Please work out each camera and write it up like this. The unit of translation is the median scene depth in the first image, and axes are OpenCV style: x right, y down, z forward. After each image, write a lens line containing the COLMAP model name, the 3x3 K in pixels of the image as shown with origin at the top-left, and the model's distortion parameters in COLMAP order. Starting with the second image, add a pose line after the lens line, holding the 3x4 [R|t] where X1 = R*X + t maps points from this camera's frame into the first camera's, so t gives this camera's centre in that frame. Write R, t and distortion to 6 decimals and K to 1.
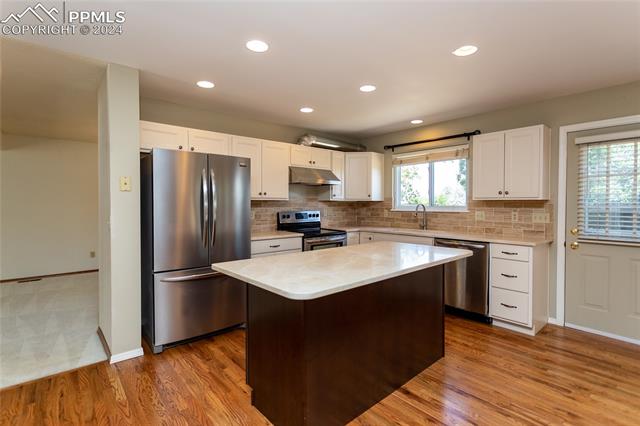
lens RADIAL K [[317.1, 0, 322.0], [0, 317.1, 206.5], [0, 0, 1]] dist [-0.005509, -0.003655]
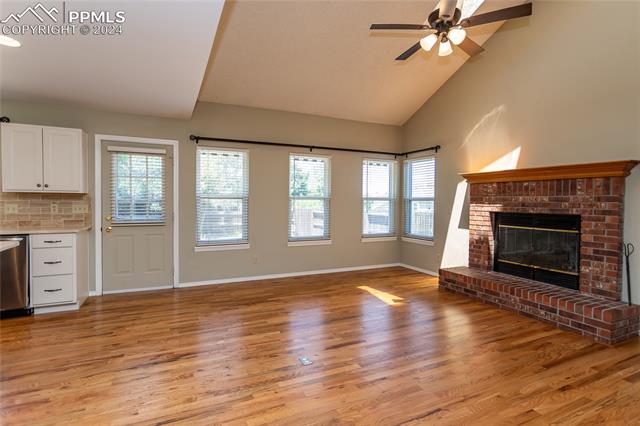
lens RADIAL K [[302.3, 0, 315.3], [0, 302.3, 209.6], [0, 0, 1]] dist [0.003265, 0.003812]
pose [[0.267653, -0.026784, 0.963143, -0.131429], [0.001202, 0.999622, 0.027465, 0.008098], [-0.963515, -0.006193, 0.267584, -0.115664]]
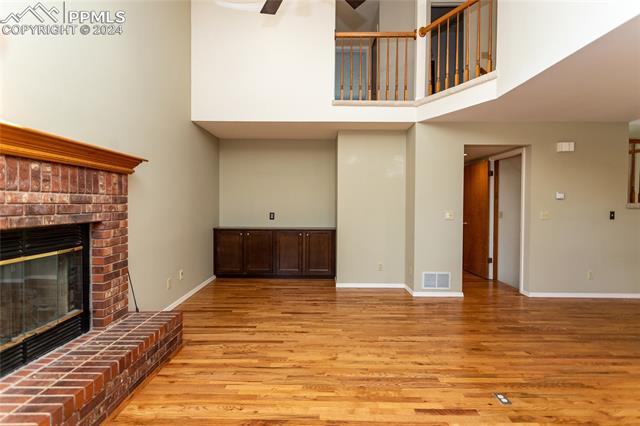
lens RADIAL K [[302.3, 0, 316.8], [0, 302.3, 210.7], [0, 0, 1]] dist [0.003265, 0.003812]
pose [[-0.660490, 0.017951, -0.750620, 1.169799], [-0.007376, 0.999511, 0.030394, 0.003104], [0.750799, 0.025612, -0.660035, 0.148446]]
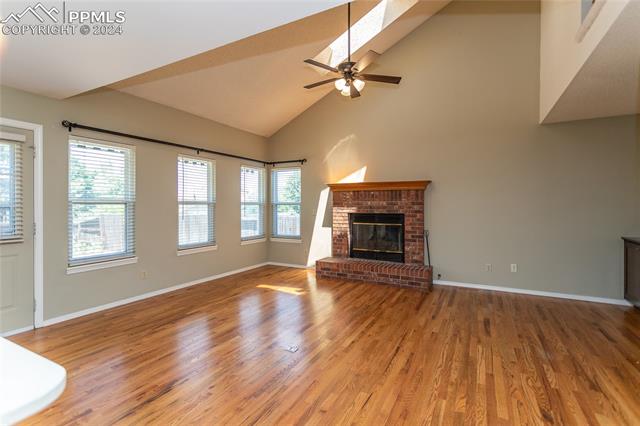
lens RADIAL K [[302.3, 0, 312.1], [0, 302.3, 206.3], [0, 0, 1]] dist [0.003265, 0.003812]
pose [[-0.355497, -0.001189, 0.934677, -0.213046], [0.008380, 0.999955, 0.004459, 0.006323], [-0.934640, 0.009418, -0.355471, 0.278377]]
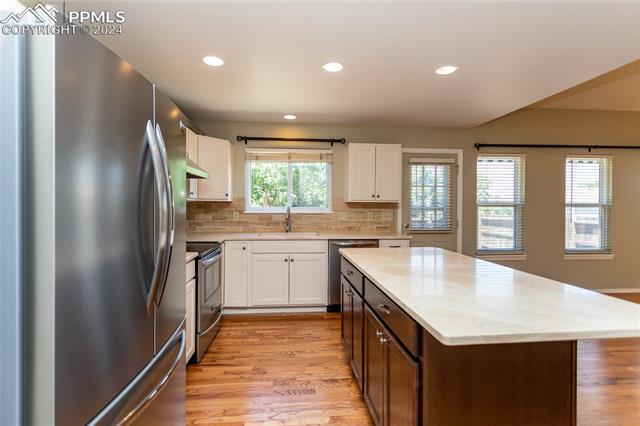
lens RADIAL K [[302.3, 0, 324.3], [0, 302.3, 207.5], [0, 0, 1]] dist [0.003265, 0.003812]
pose [[0.576706, -0.001987, 0.816949, -0.397588], [0.003762, 0.999993, -0.000223, -0.000880], [-0.816943, 0.003202, 0.576710, 0.436139]]
